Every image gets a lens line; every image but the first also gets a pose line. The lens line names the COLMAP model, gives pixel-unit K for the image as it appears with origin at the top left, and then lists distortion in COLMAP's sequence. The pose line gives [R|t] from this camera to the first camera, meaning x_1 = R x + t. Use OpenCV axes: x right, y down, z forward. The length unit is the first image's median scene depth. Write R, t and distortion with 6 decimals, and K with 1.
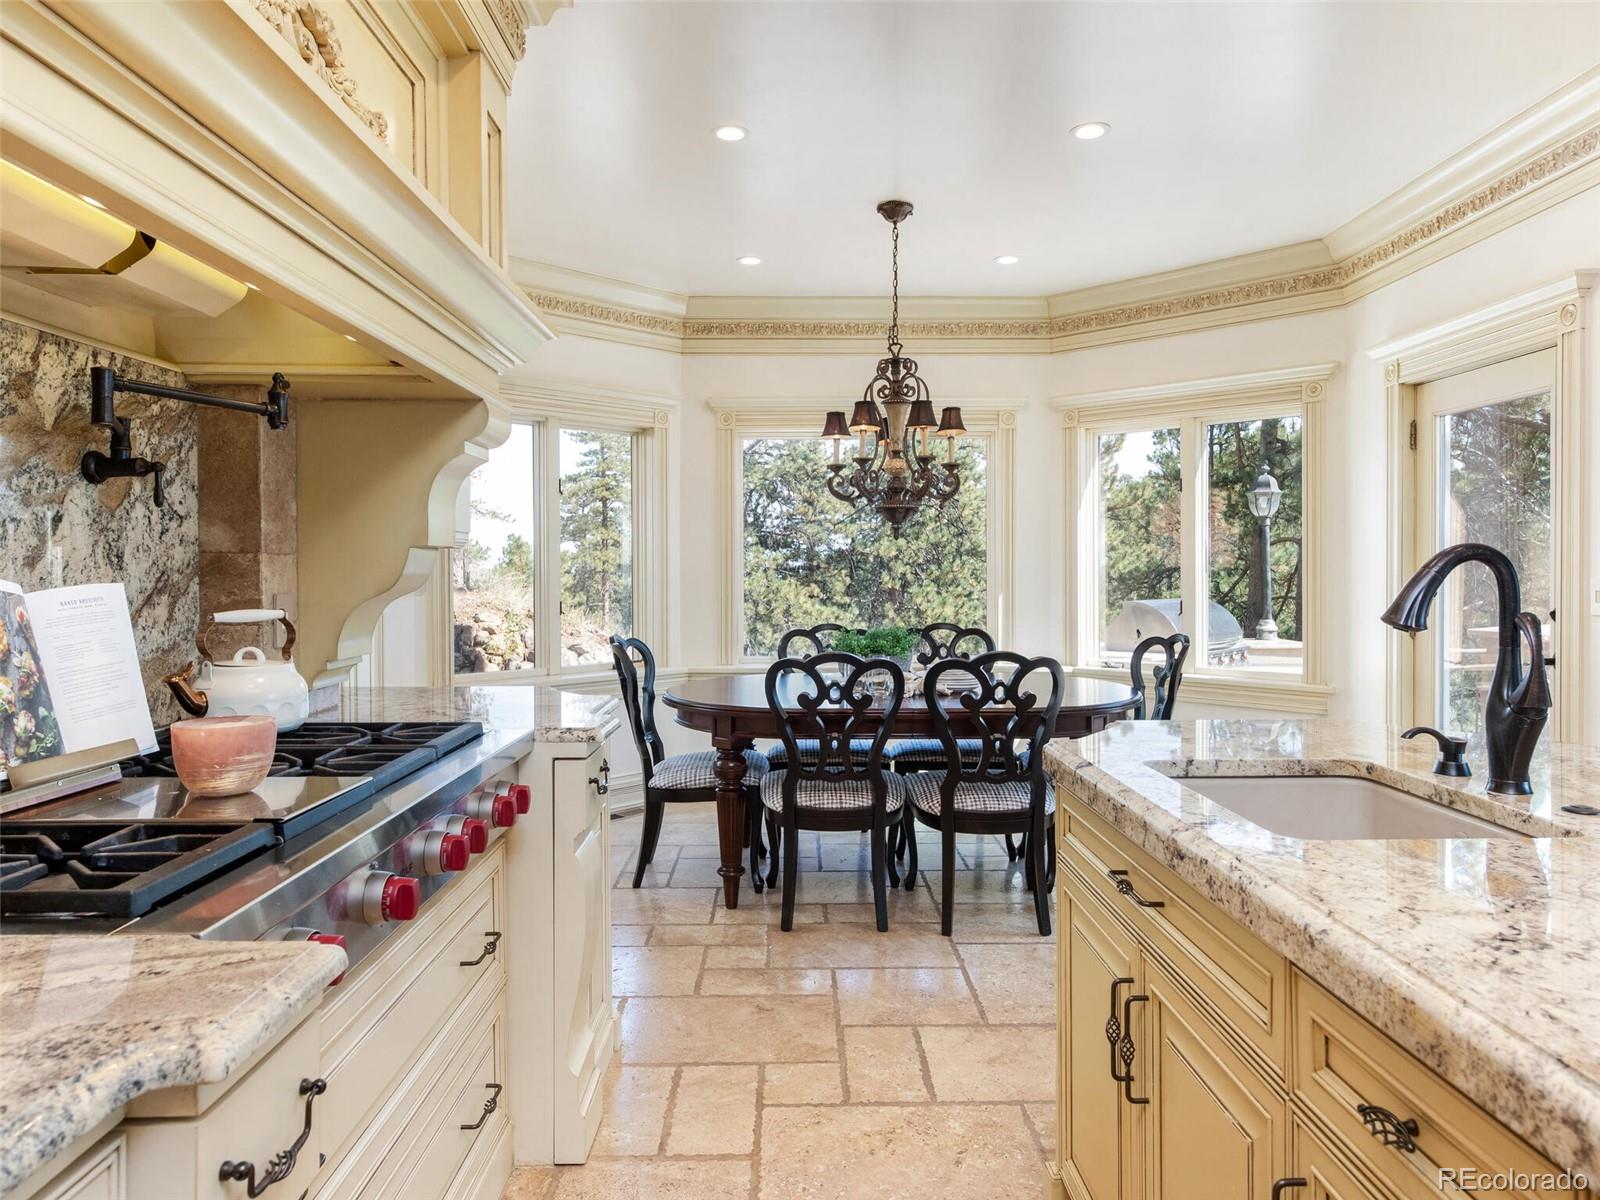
lens RADIAL K [[1125.1, 0, 732.3], [0, 1125.1, 591.0], [0, 0, 1]] dist [0.007865, 0.002266]
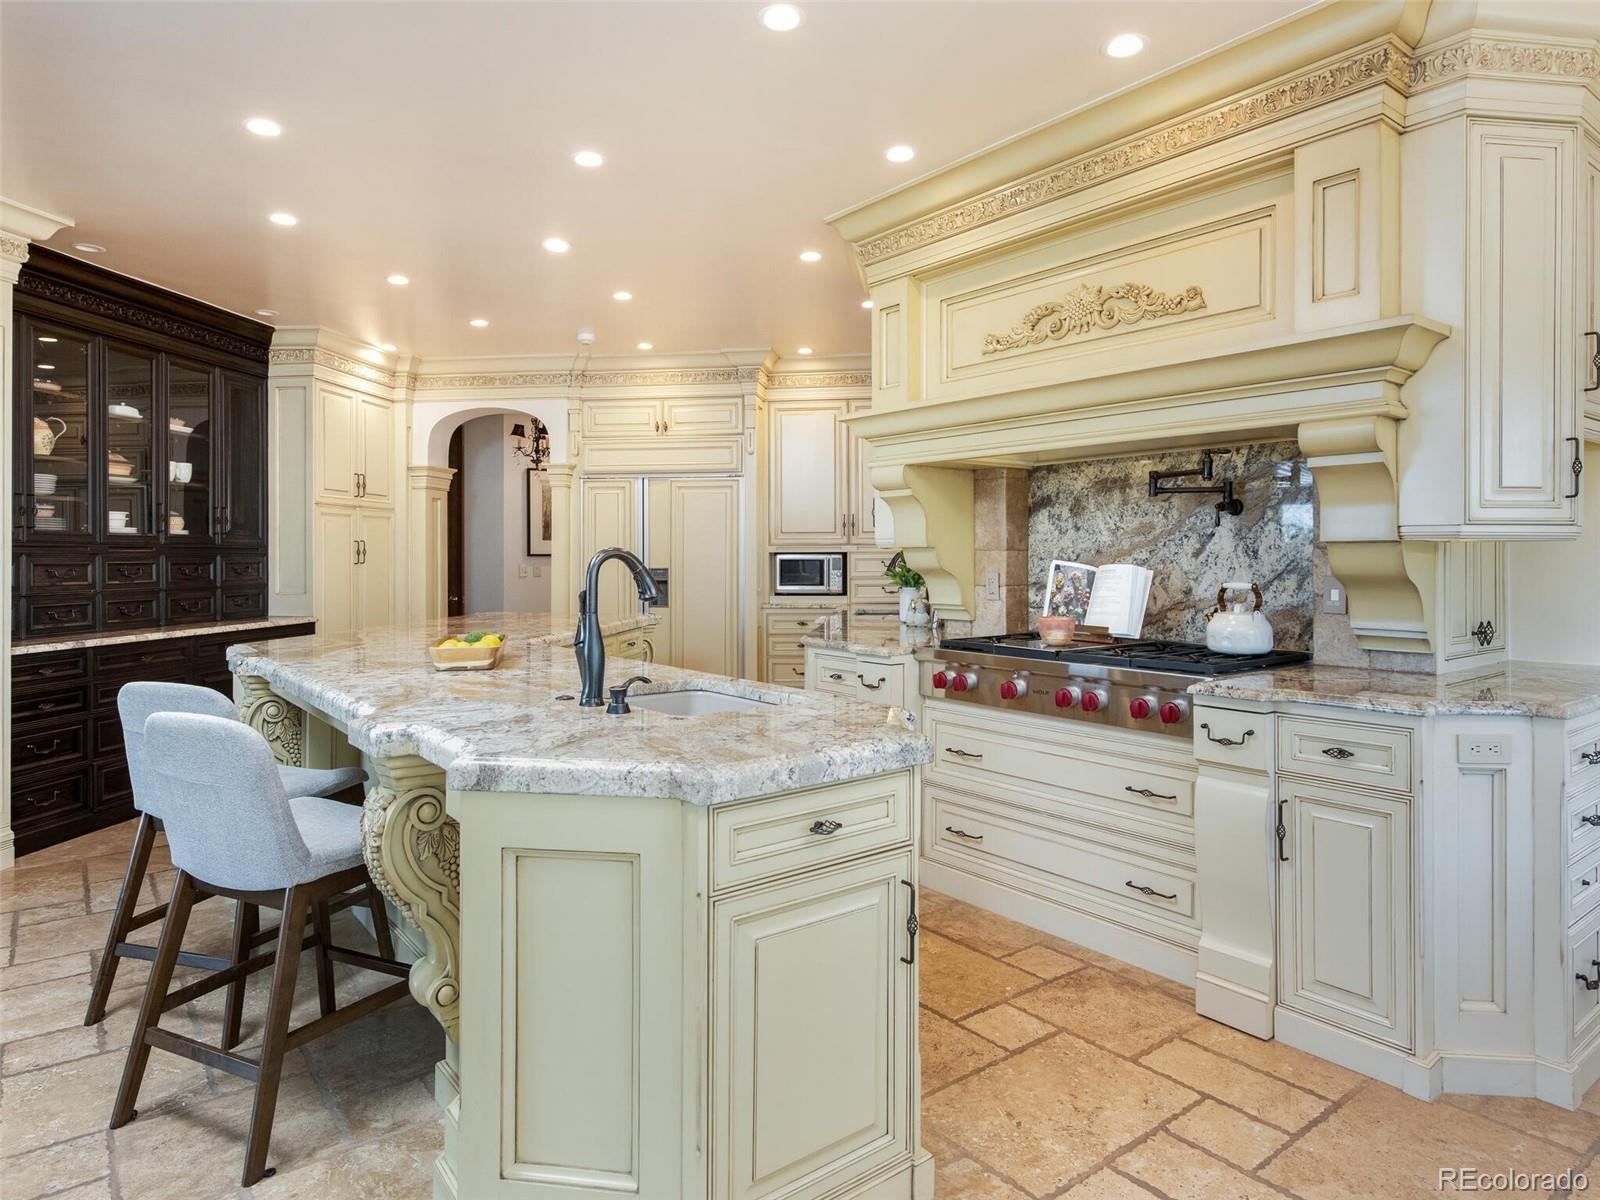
lens RADIAL K [[977.2, 0, 800.0], [0, 977.2, 600.0], [0, 0, 1]] dist [-0.000254, 0.000562]
pose [[-0.794923, 0.032001, -0.605866, 1.119431], [-0.008492, 0.997923, 0.063852, -0.051269], [0.606651, 0.055903, -0.793000, 1.956427]]
